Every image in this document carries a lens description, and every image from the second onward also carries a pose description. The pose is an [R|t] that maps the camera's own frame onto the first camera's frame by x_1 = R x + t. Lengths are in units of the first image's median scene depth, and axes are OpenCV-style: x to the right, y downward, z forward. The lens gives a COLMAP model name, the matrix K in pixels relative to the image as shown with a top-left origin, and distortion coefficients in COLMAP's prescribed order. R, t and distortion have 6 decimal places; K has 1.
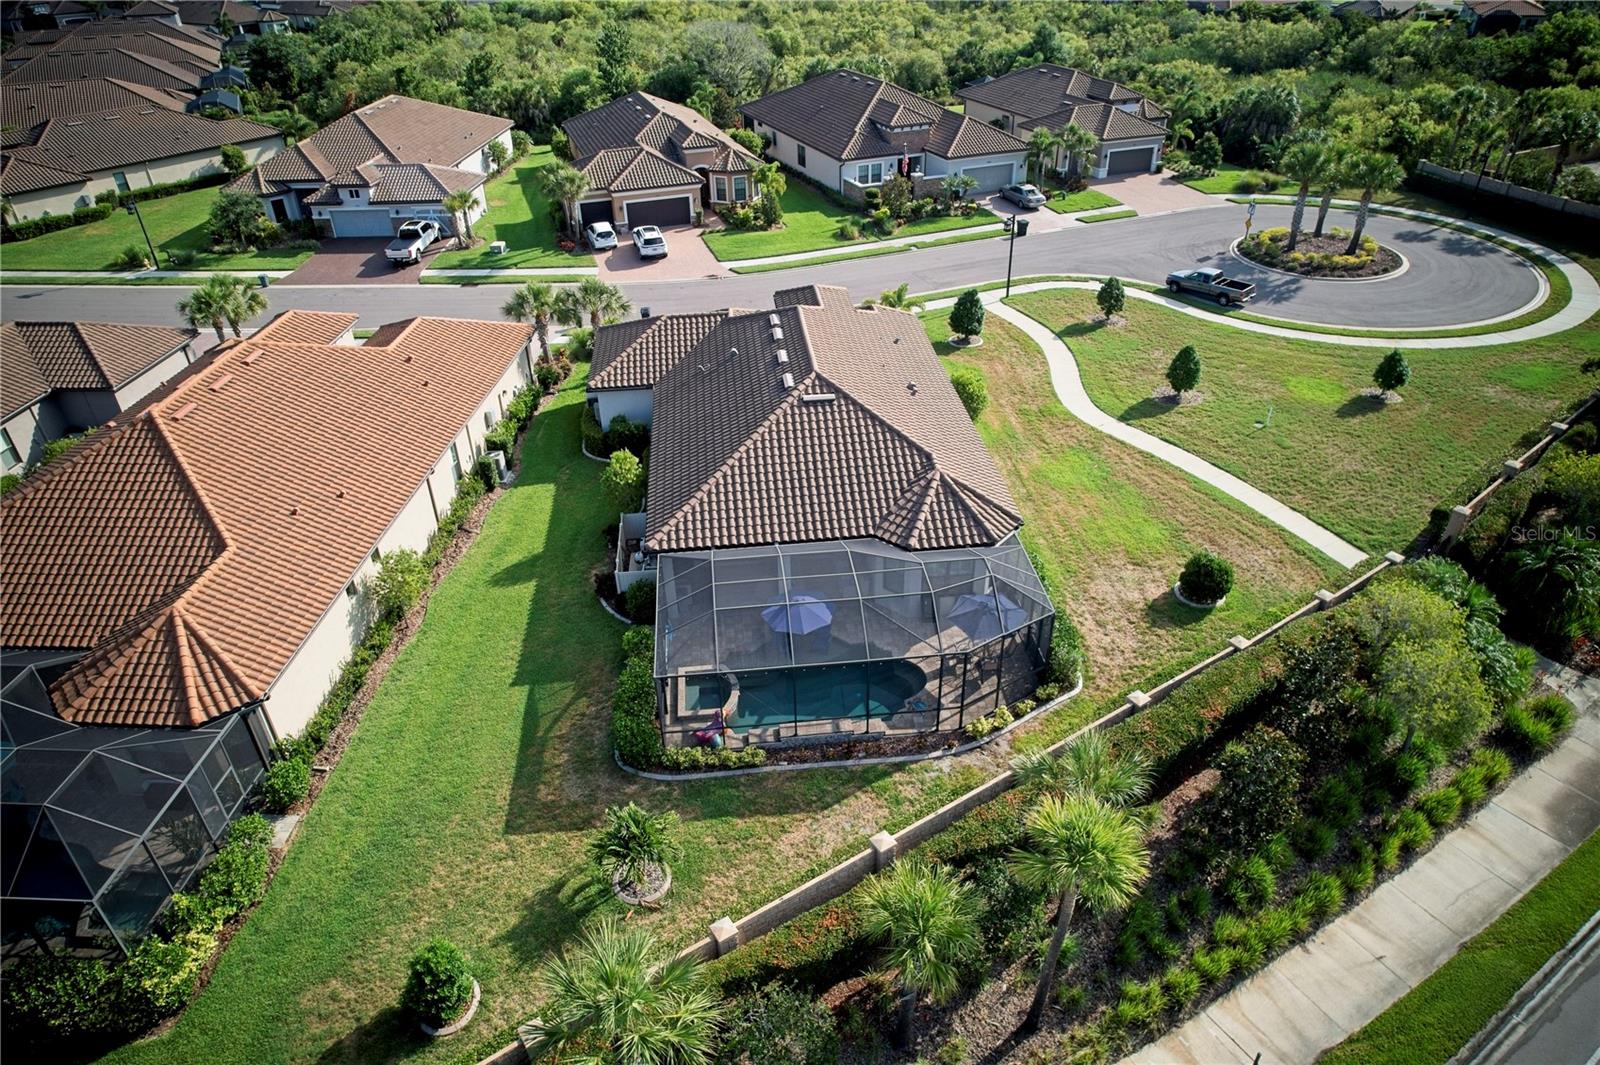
lens RADIAL K [[1029.2, 0, 800.0], [0, 1029.2, 532.5], [0, 0, 1]] dist [-0.088009, 0.084004]
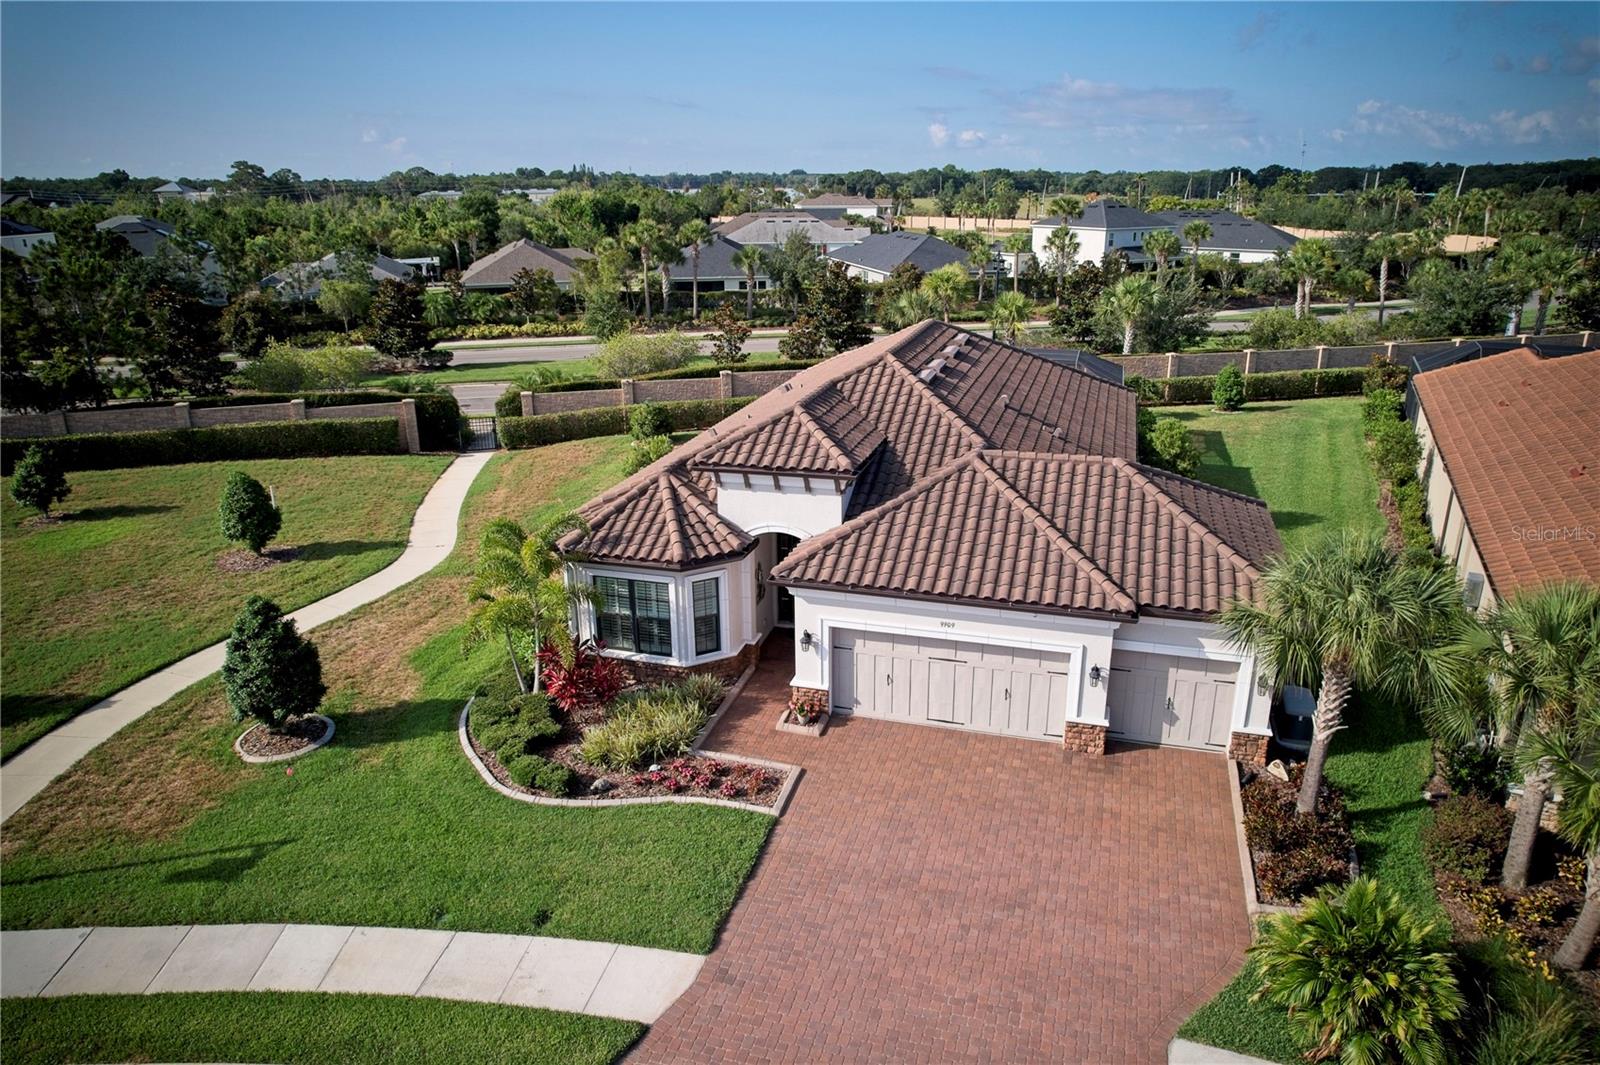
lens RADIAL K [[1058.1, 0, 810.1], [0, 1058.1, 535.3], [0, 0, 1]] dist [-0.068242, 0.061372]
pose [[-0.926423, -0.090280, 0.365499, -0.221450], [0.231948, 0.627825, 0.742991, -0.702416], [-0.296547, 0.773101, -0.560692, 1.640775]]
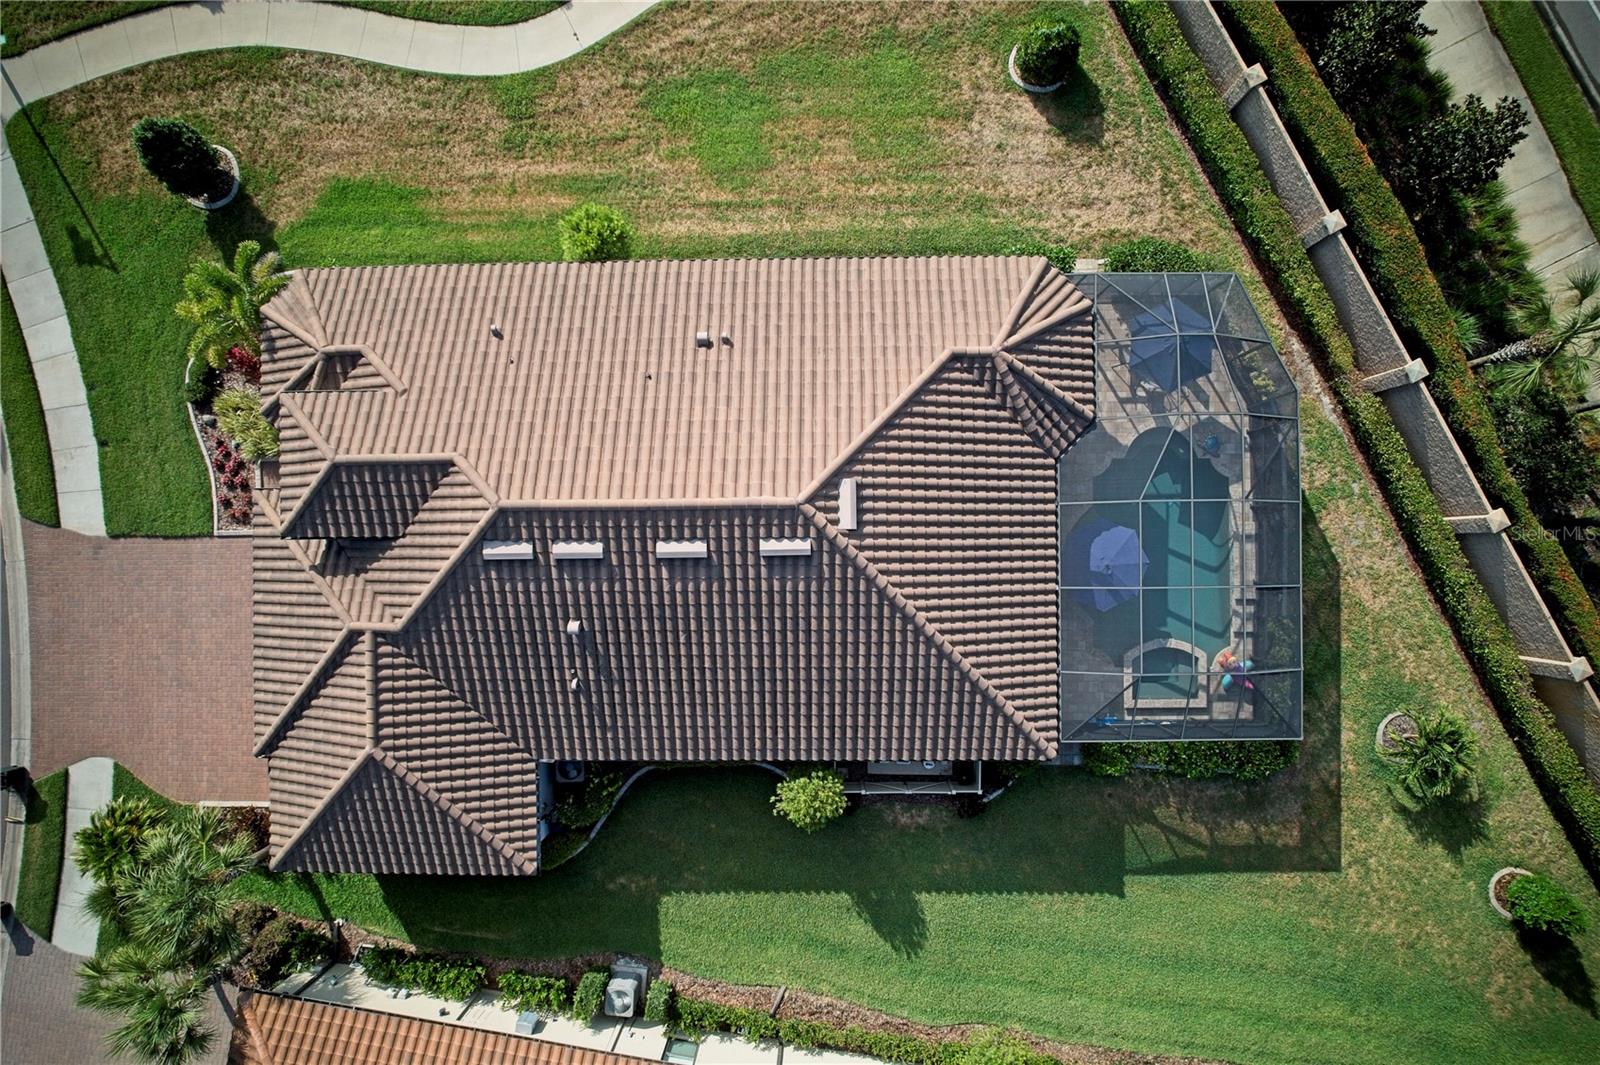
lens RADIAL K [[1029.2, 0, 800.0], [0, 1029.2, 532.5], [0, 0, 1]] dist [-0.088009, 0.084004]
pose [[0.089406, -0.995341, 0.036105, -0.023699], [0.557811, 0.080071, 0.826097, -0.647393], [-0.825139, -0.053718, 0.562370, 0.652722]]
